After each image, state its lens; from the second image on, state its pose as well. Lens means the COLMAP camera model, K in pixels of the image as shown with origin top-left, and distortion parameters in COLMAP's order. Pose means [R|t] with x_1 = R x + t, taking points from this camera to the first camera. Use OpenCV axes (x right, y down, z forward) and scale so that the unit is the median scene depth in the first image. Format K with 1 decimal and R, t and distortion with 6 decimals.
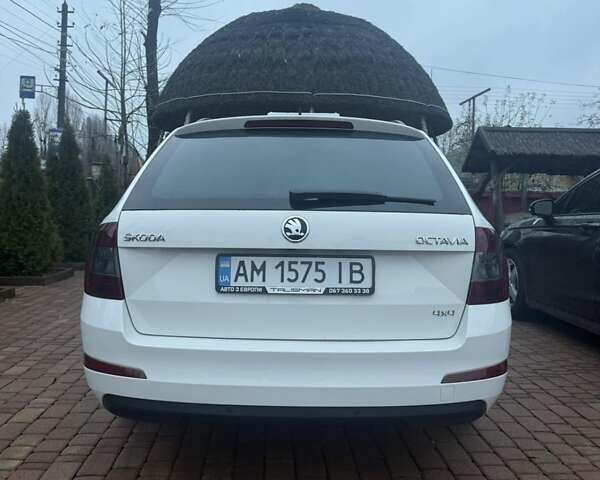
lens RADIAL K [[585.7, 0, 300.0], [0, 585.7, 240.0], [0, 0, 1]] dist [0.020371, 0.003538]
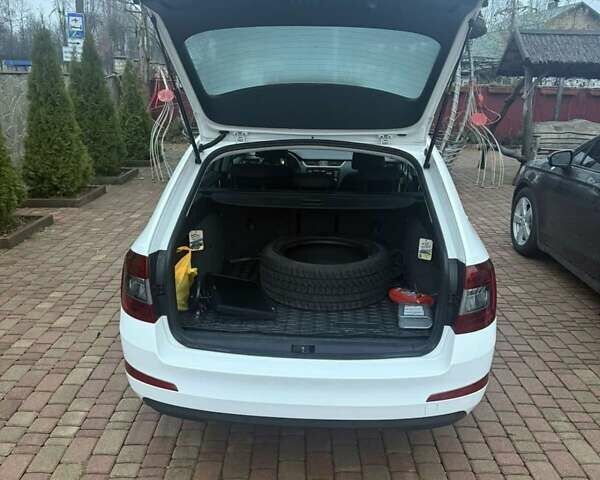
lens RADIAL K [[571.1, 0, 299.8], [0, 571.1, 264.1], [0, 0, 1]] dist [0.103504, -0.177378]
pose [[0.998984, 0.013518, -0.043003, 0.013253], [-0.003751, 0.975595, 0.219547, -0.109253], [0.044921, -0.219162, 0.974654, -0.029951]]
